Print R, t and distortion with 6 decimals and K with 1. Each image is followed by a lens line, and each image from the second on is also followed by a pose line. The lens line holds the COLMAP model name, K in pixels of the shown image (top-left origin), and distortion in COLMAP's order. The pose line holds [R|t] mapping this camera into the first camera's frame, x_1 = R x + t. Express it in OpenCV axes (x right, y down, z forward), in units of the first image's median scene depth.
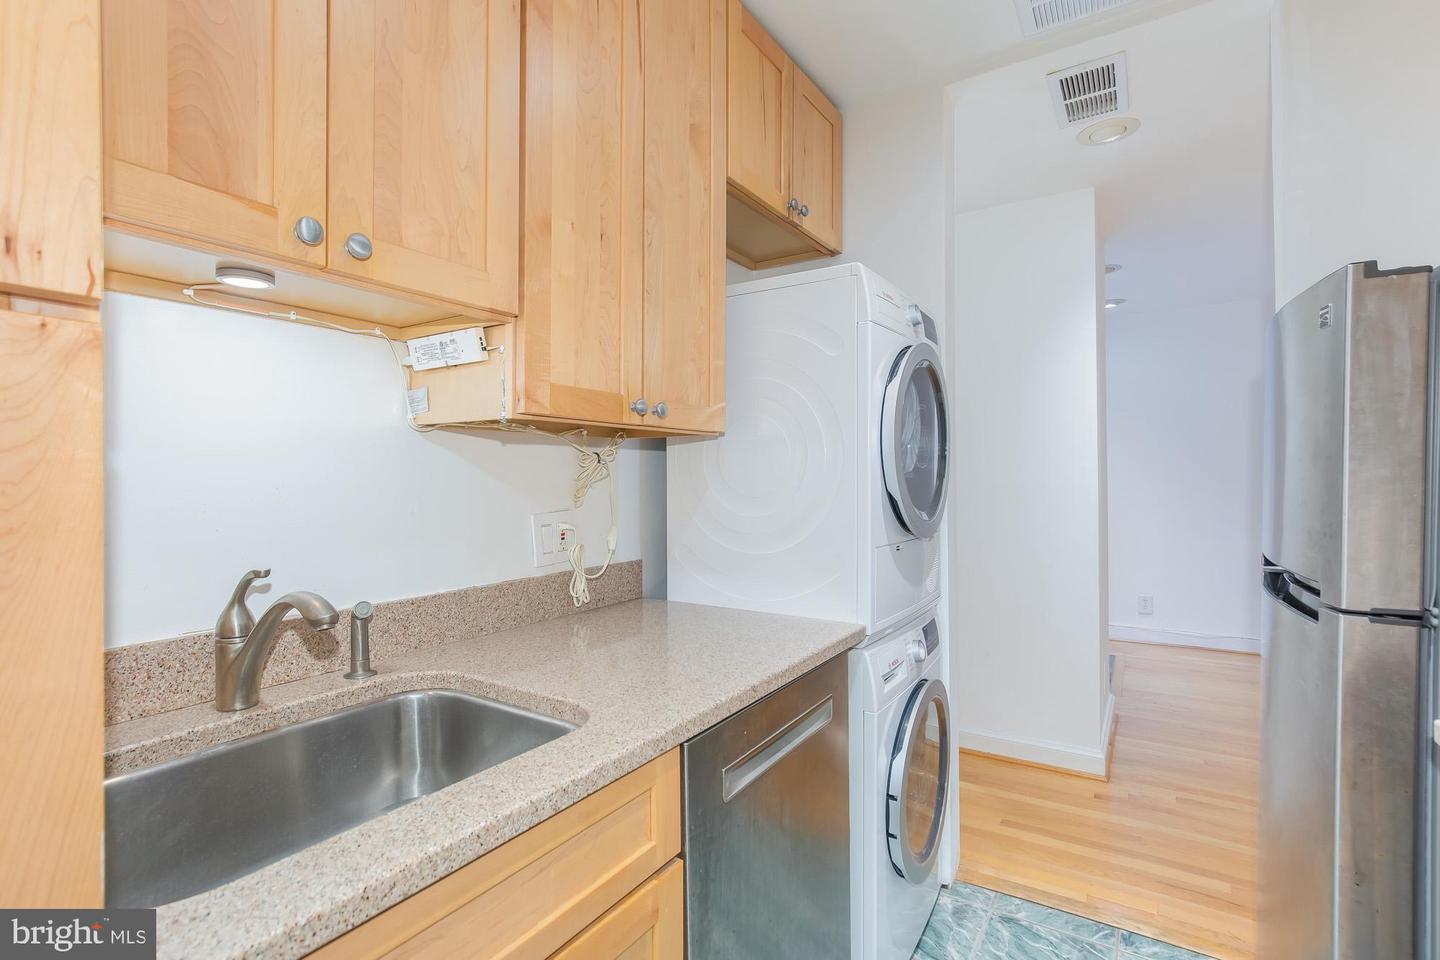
lens RADIAL K [[684.0, 0, 707.4], [0, 684.0, 474.2], [0, 0, 1]] dist [-0.017414, 0.006996]
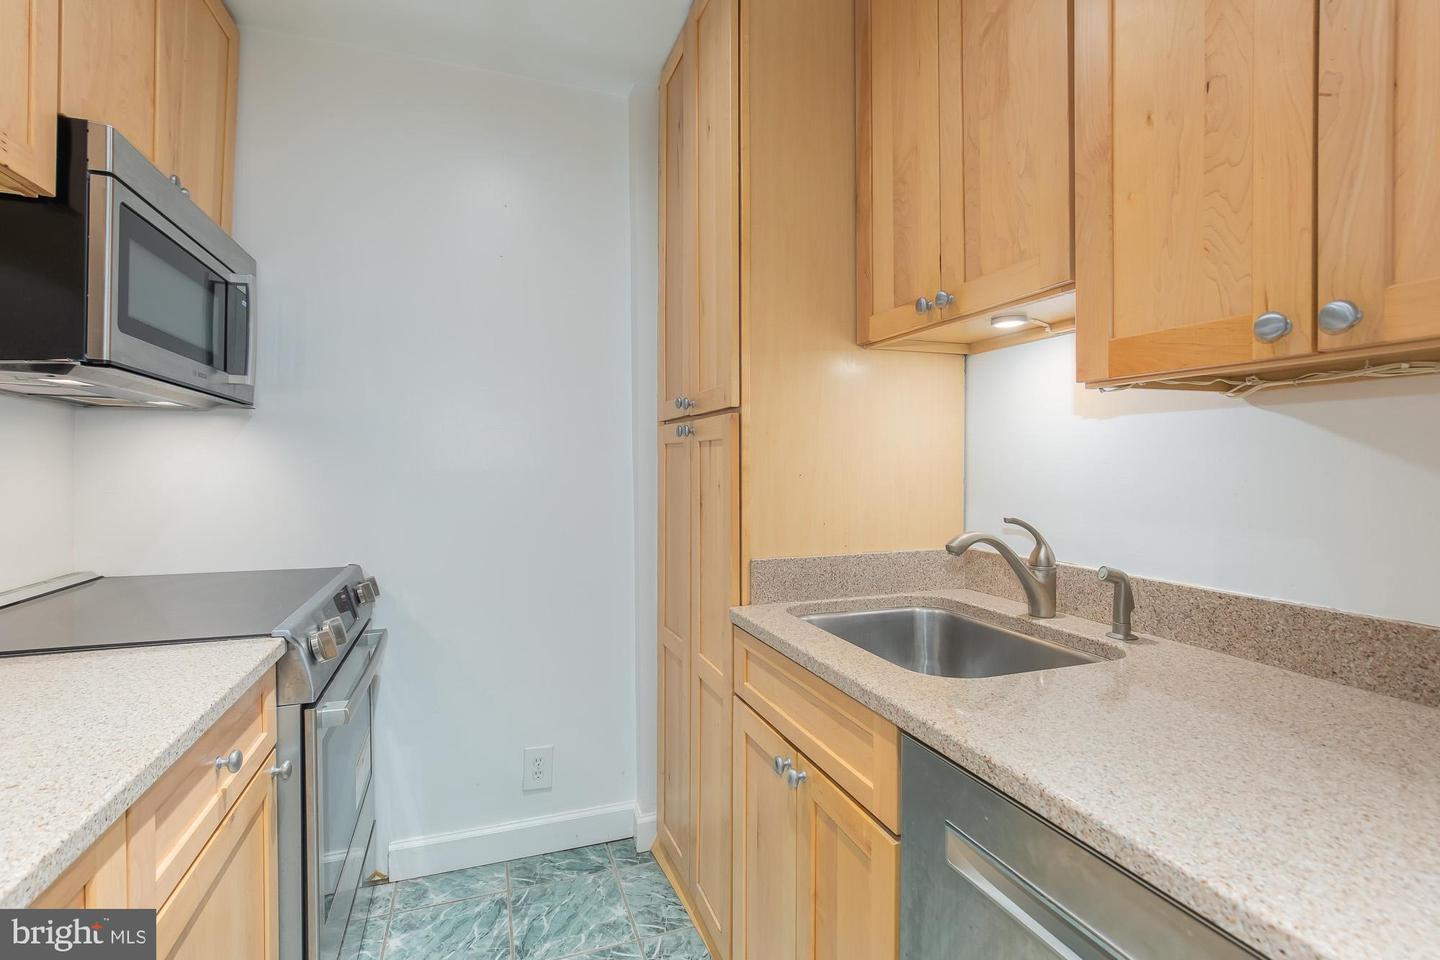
lens RADIAL K [[669.6, 0, 717.8], [0, 669.6, 461.7], [0, 0, 1]] dist [-0.016162, 0.006479]
pose [[-0.600240, 0.005488, -0.799801, 0.524576], [0.006377, 0.999978, 0.002077, 0.007286], [0.799795, -0.003854, -0.600261, 0.817473]]
